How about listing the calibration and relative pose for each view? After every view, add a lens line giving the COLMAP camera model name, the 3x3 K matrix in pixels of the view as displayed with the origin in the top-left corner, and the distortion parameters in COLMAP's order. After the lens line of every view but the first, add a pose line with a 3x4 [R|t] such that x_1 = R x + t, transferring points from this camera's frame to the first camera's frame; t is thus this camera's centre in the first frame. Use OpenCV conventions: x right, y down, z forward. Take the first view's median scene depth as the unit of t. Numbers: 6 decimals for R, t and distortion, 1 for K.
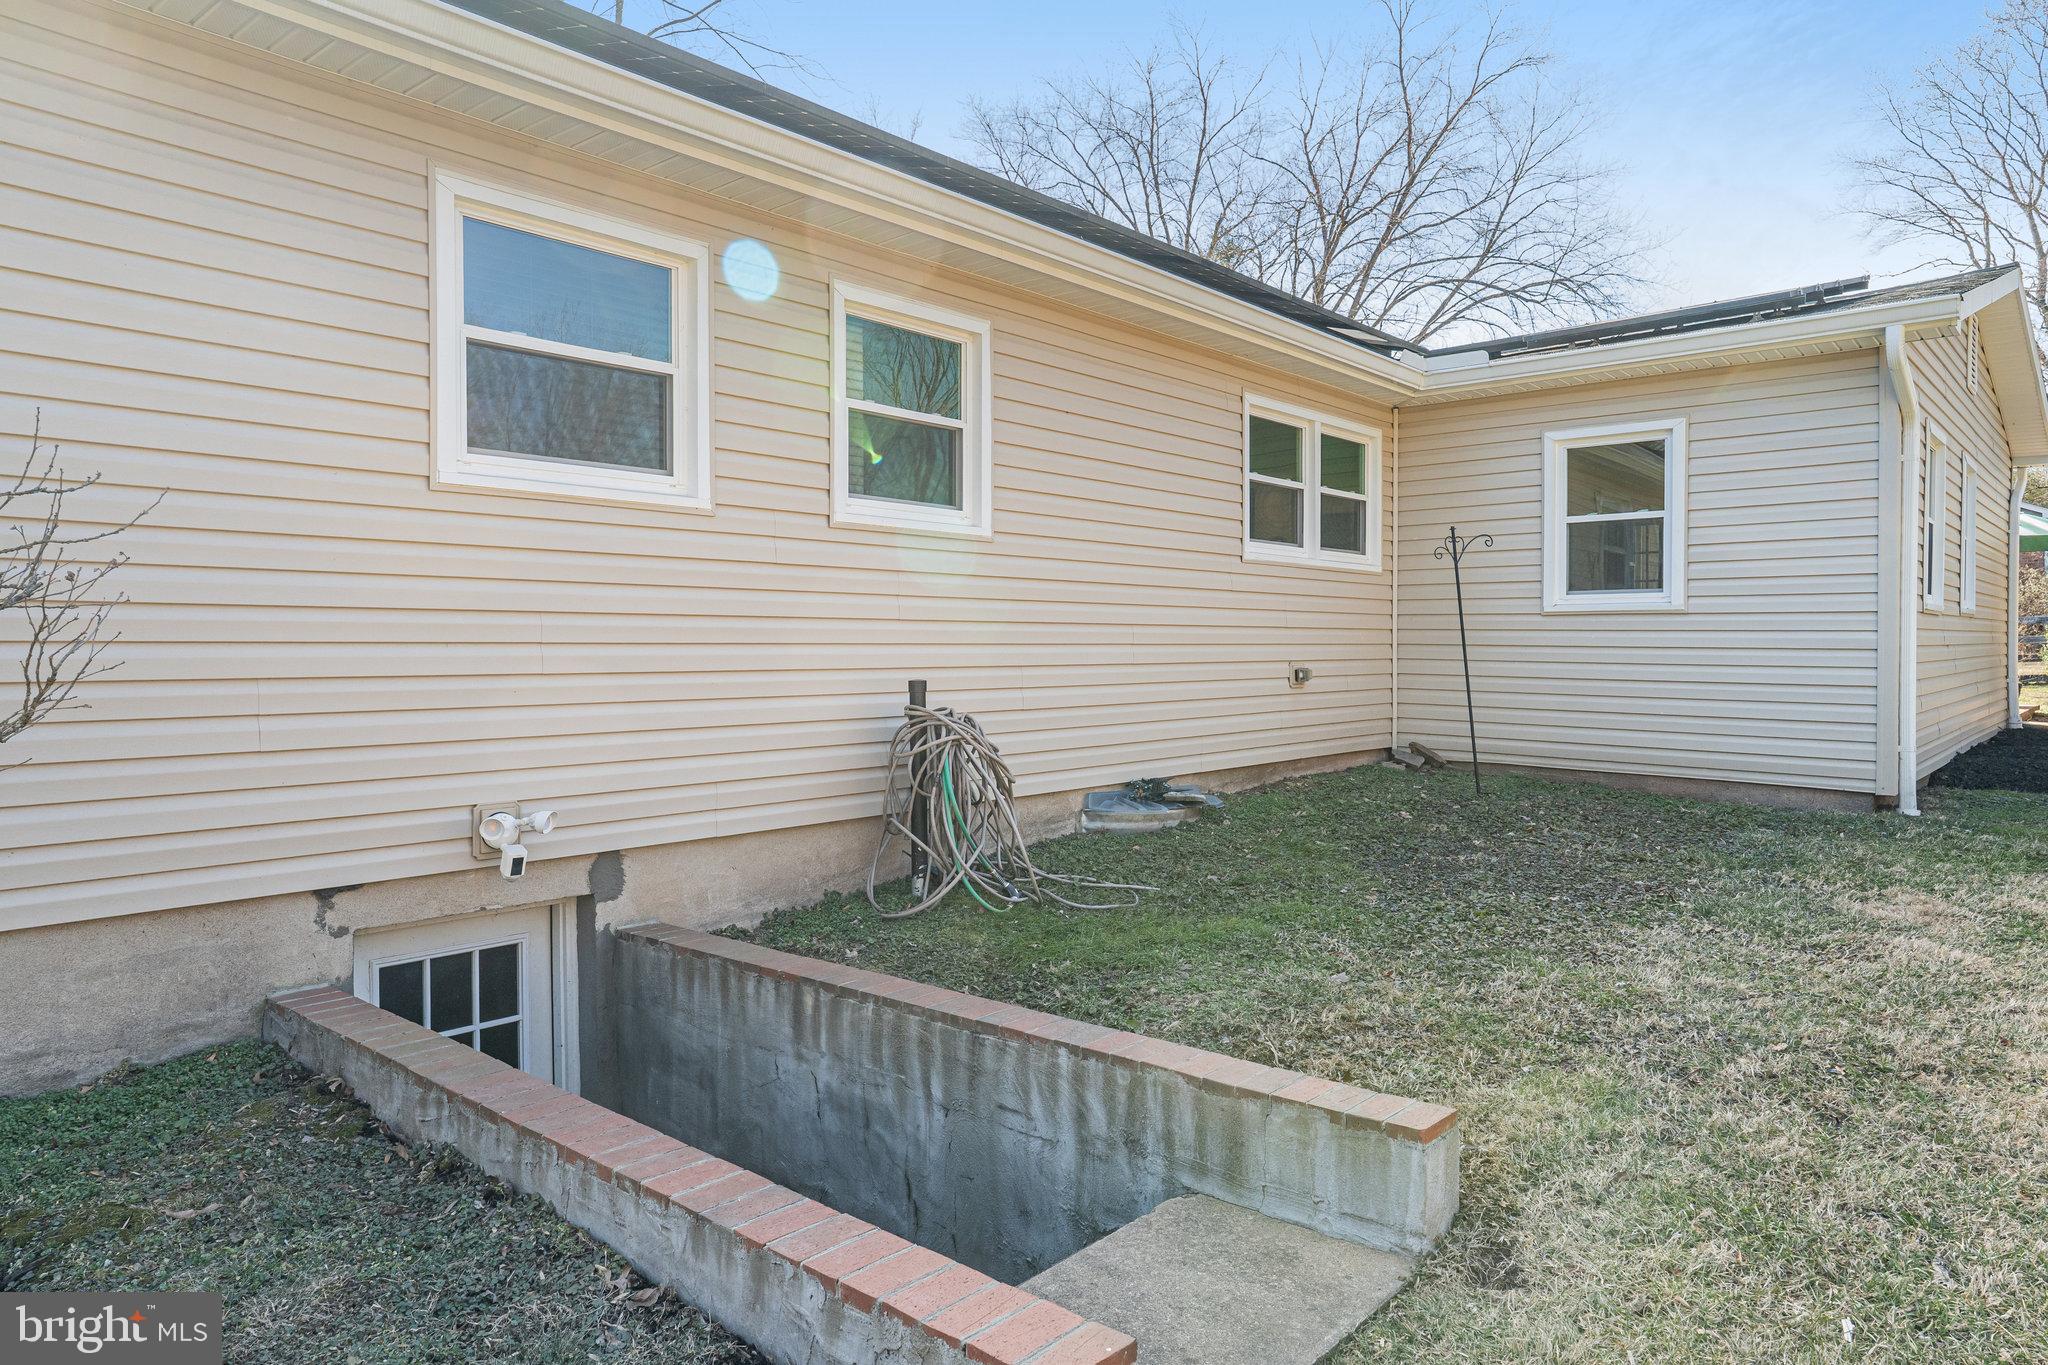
lens RADIAL K [[1286.4, 0, 1015.0], [0, 1286.4, 665.6], [0, 0, 1]] dist [0.001293, 0.001294]
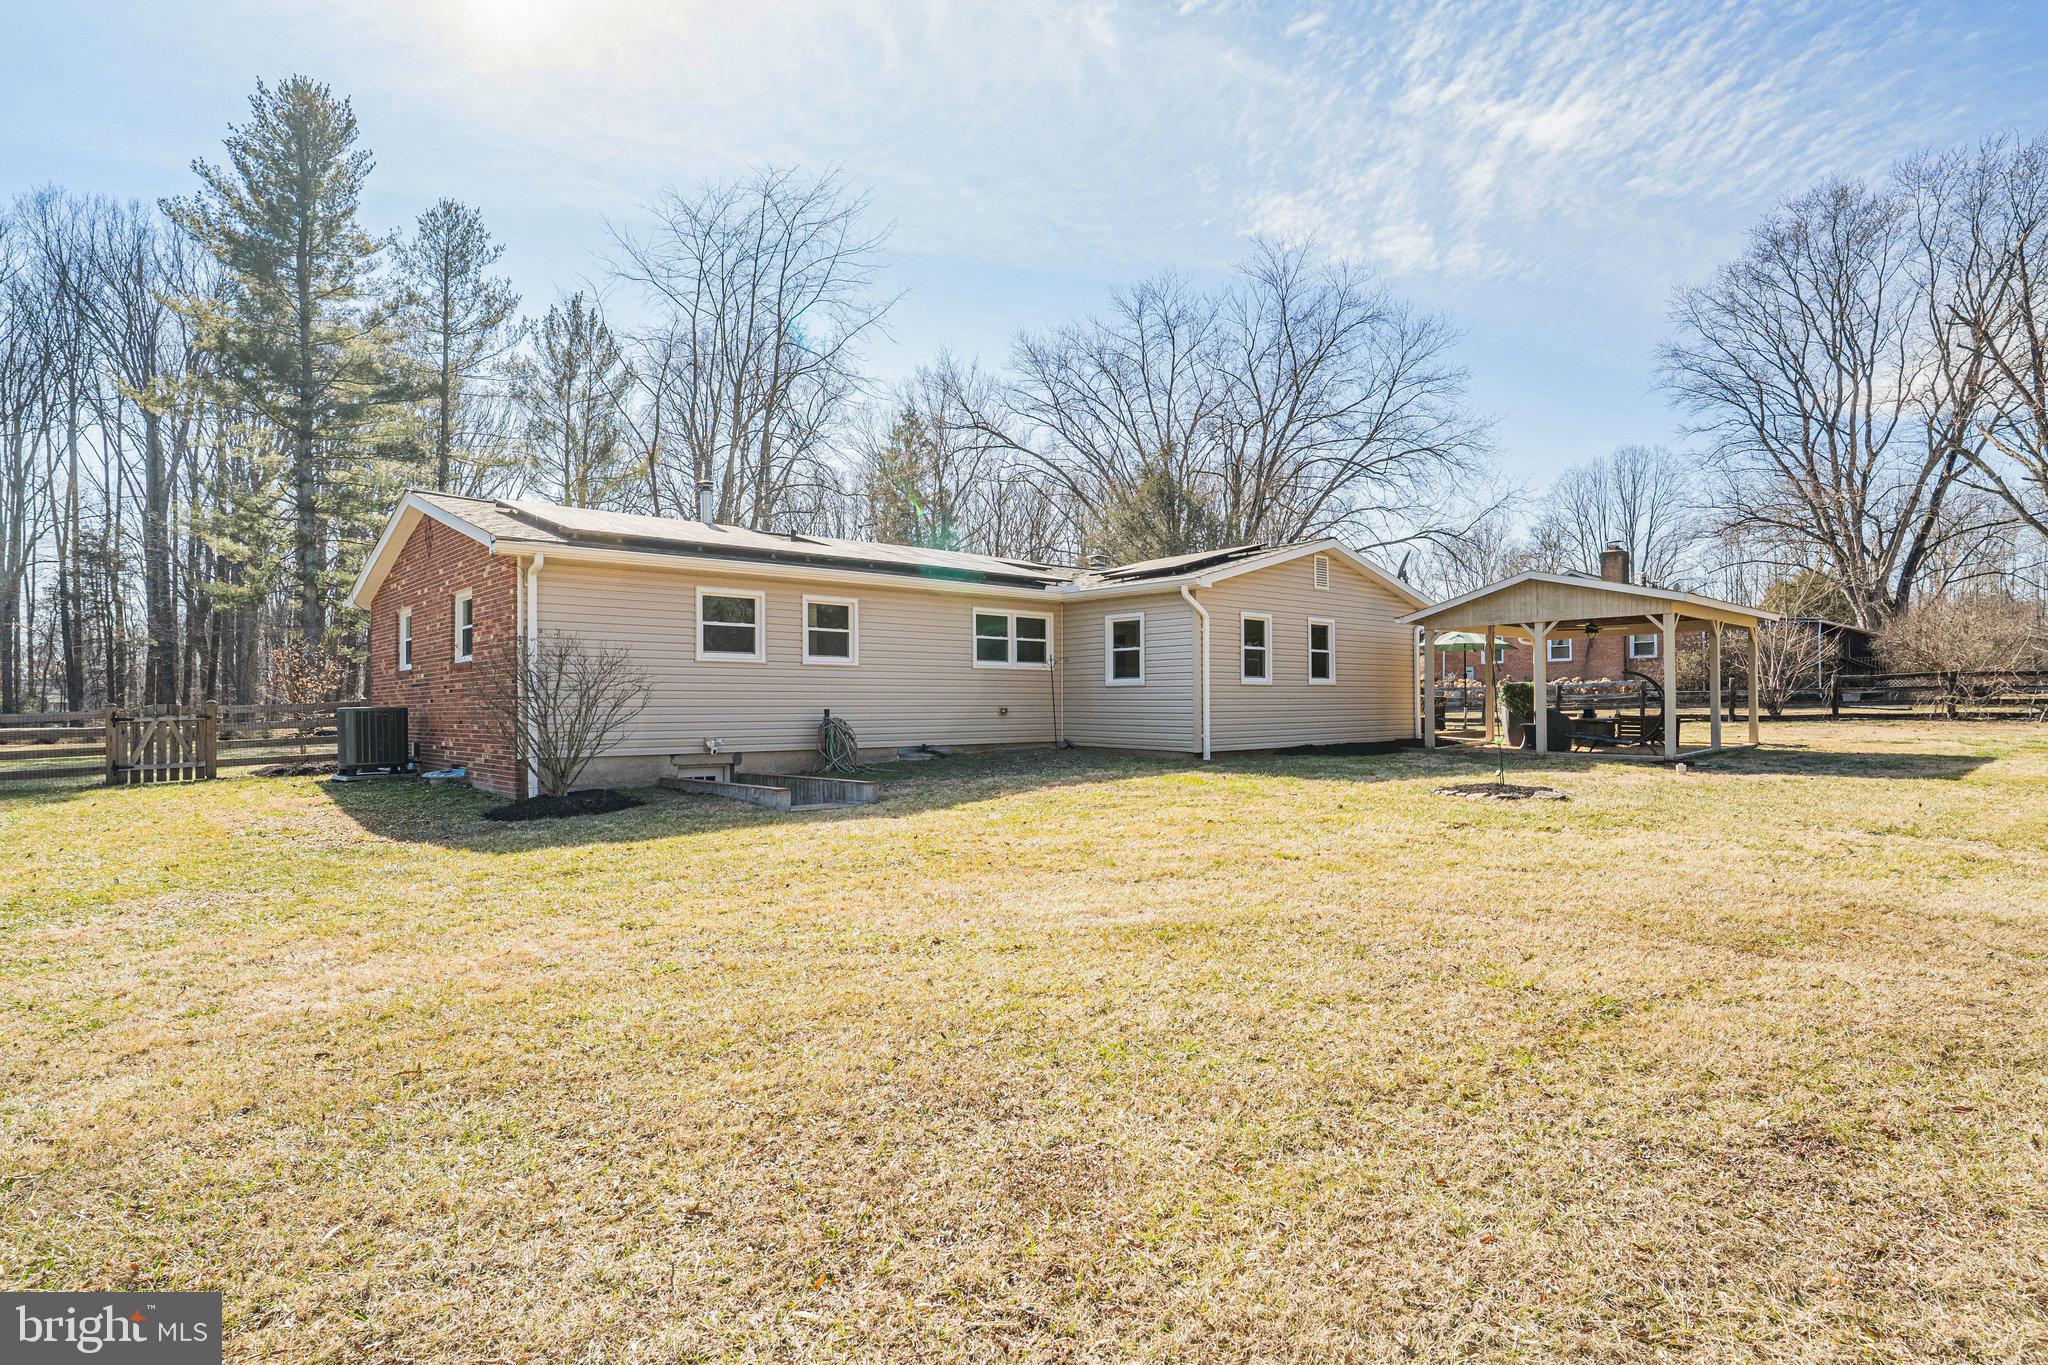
lens RADIAL K [[1075.4, 0, 1030.8], [0, 1075.4, 700.4], [0, 0, 1]] dist [-0.025386, 0.001689]
pose [[0.995908, -0.005693, -0.090190, 0.480783], [0.003686, 0.999742, -0.022403, 0.035790], [0.090295, 0.021979, 0.995673, -1.203560]]
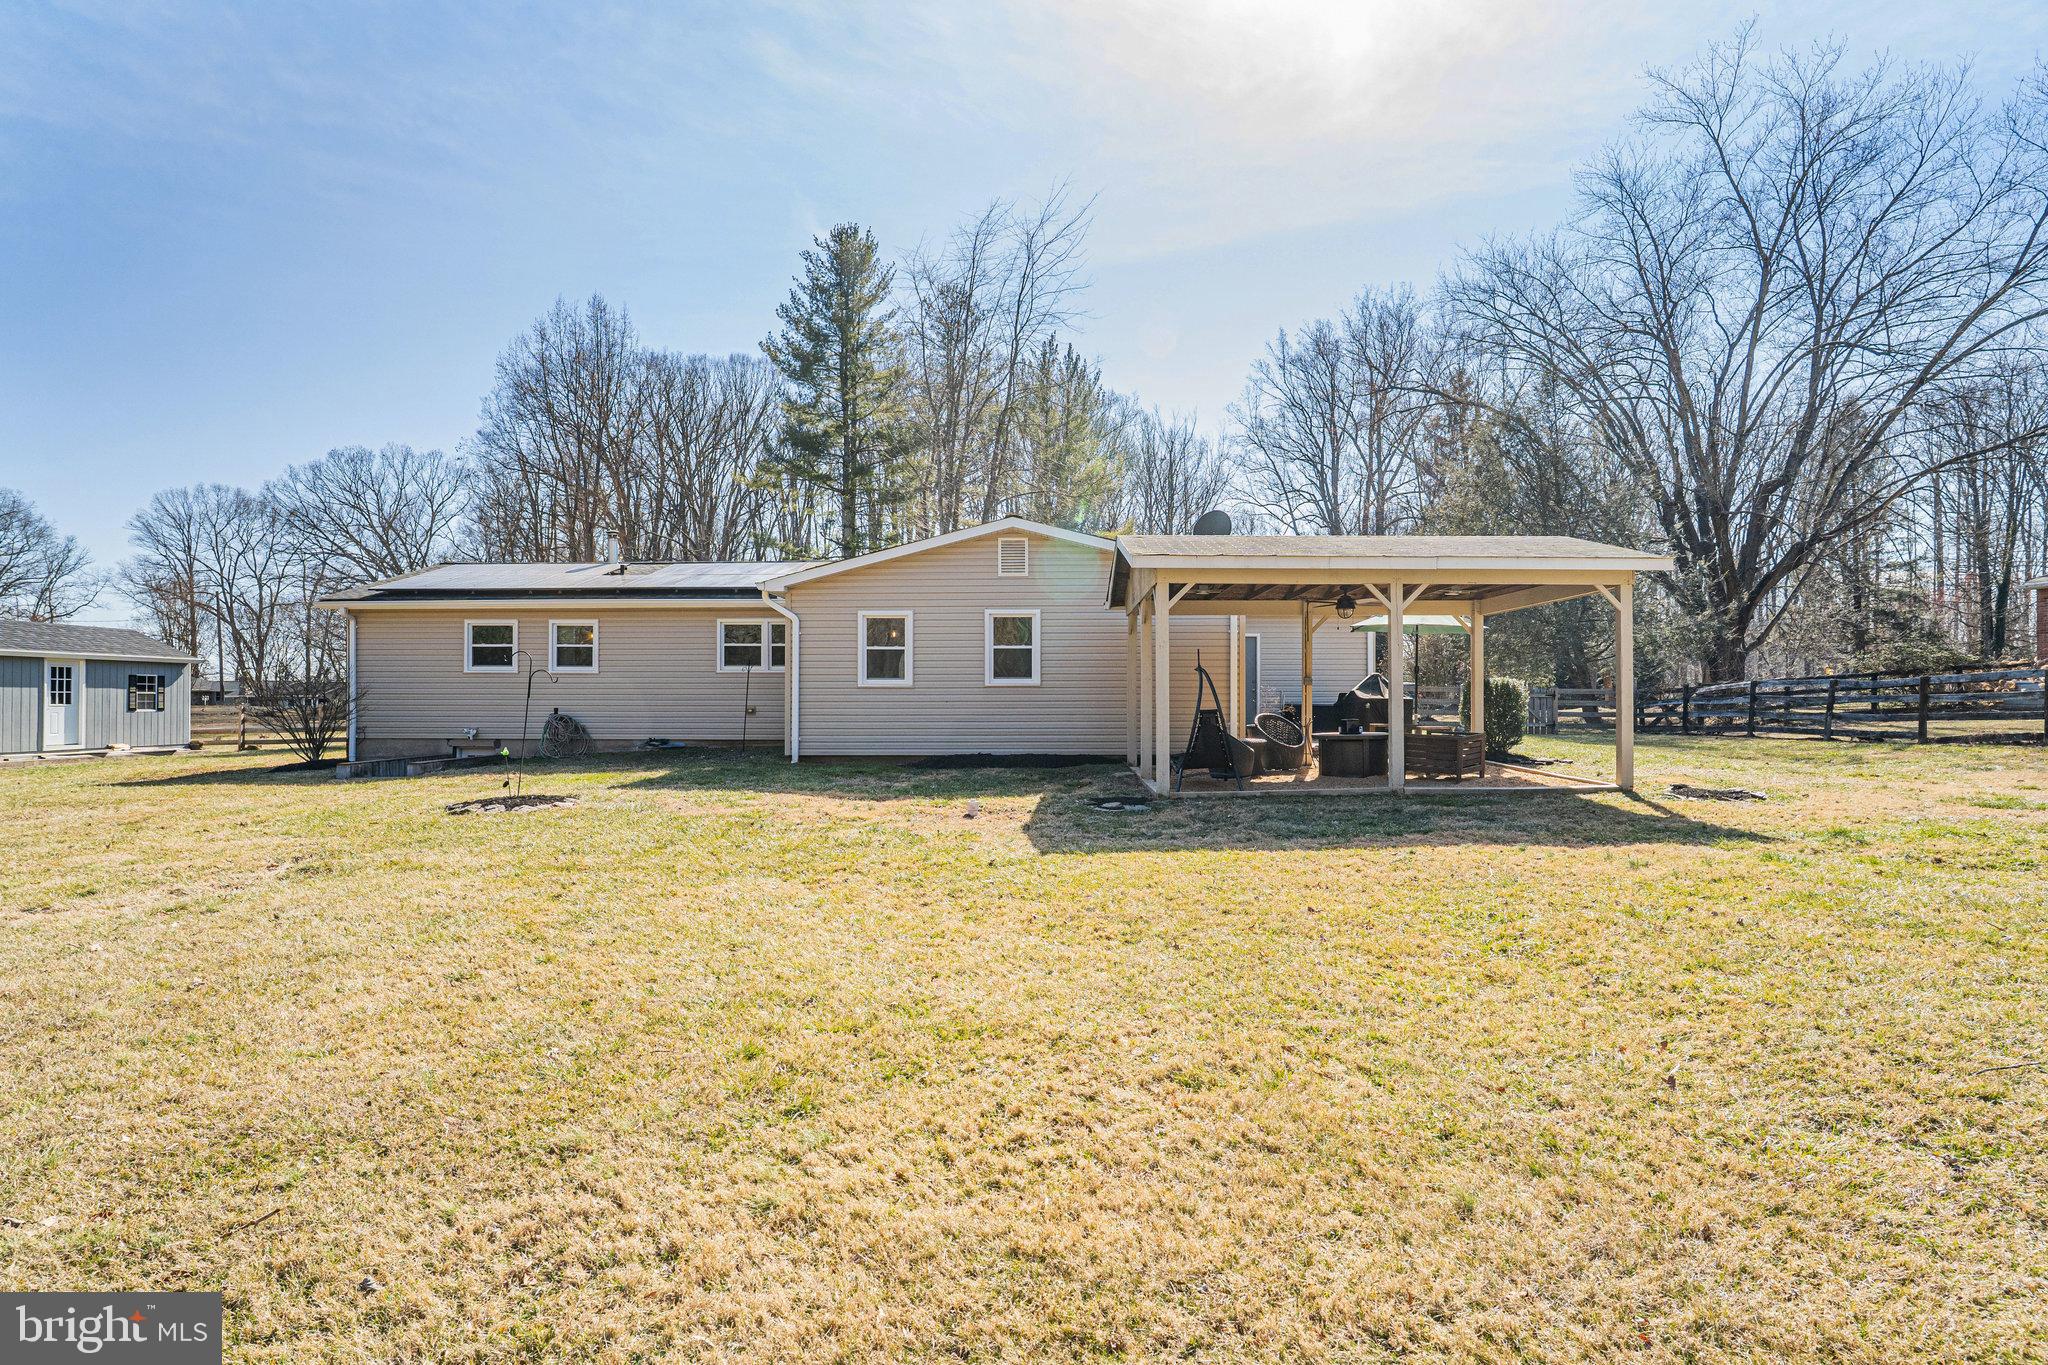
lens RADIAL K [[1075.4, 0, 1013.5], [0, 1075.4, 676.2], [0, 0, 1]] dist [-0.025386, 0.001689]
pose [[0.671619, -0.015766, -0.740729, 2.437102], [-0.008795, 0.999533, -0.029248, -0.004933], [0.740845, 0.026158, 0.671167, -0.189425]]
